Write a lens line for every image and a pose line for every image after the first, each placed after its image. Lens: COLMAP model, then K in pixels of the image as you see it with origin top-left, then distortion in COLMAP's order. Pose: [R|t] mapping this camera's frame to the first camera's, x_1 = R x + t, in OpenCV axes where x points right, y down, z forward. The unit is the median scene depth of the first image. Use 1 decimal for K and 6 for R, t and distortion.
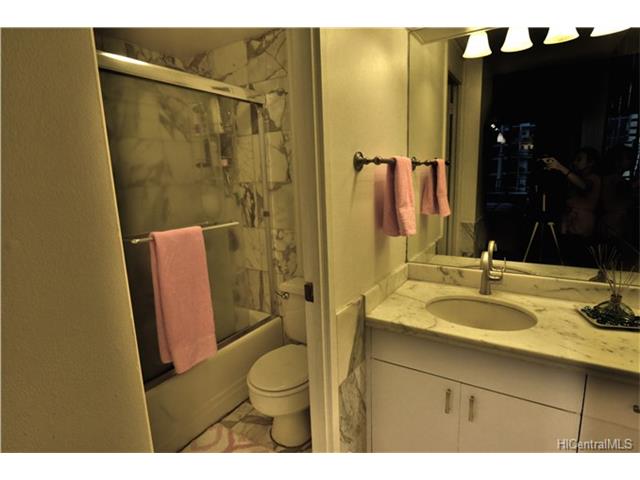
lens RADIAL K [[344.7, 0, 318.1], [0, 344.7, 237.7], [0, 0, 1]] dist [0.002007, -0.000336]
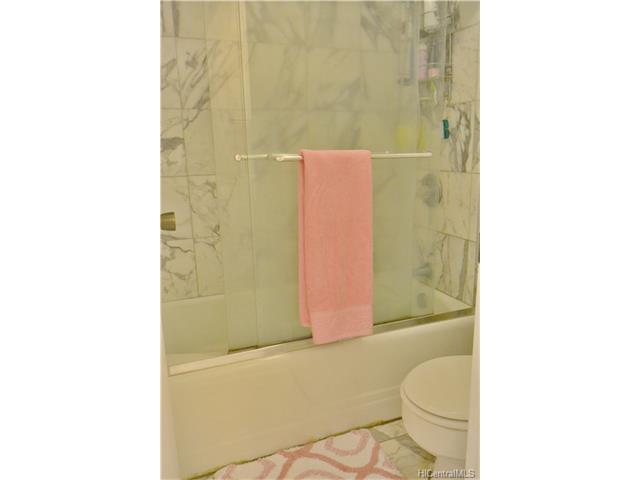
lens RADIAL K [[426.9, 0, 319.3], [0, 426.9, 242.4], [0, 0, 1]] dist [-0.006572, -0.000644]
pose [[0.818898, 0.151422, -0.553604, 0.059712], [-0.119095, 0.988406, 0.094182, 0.060202], [0.561447, -0.011194, 0.827437, 0.166736]]
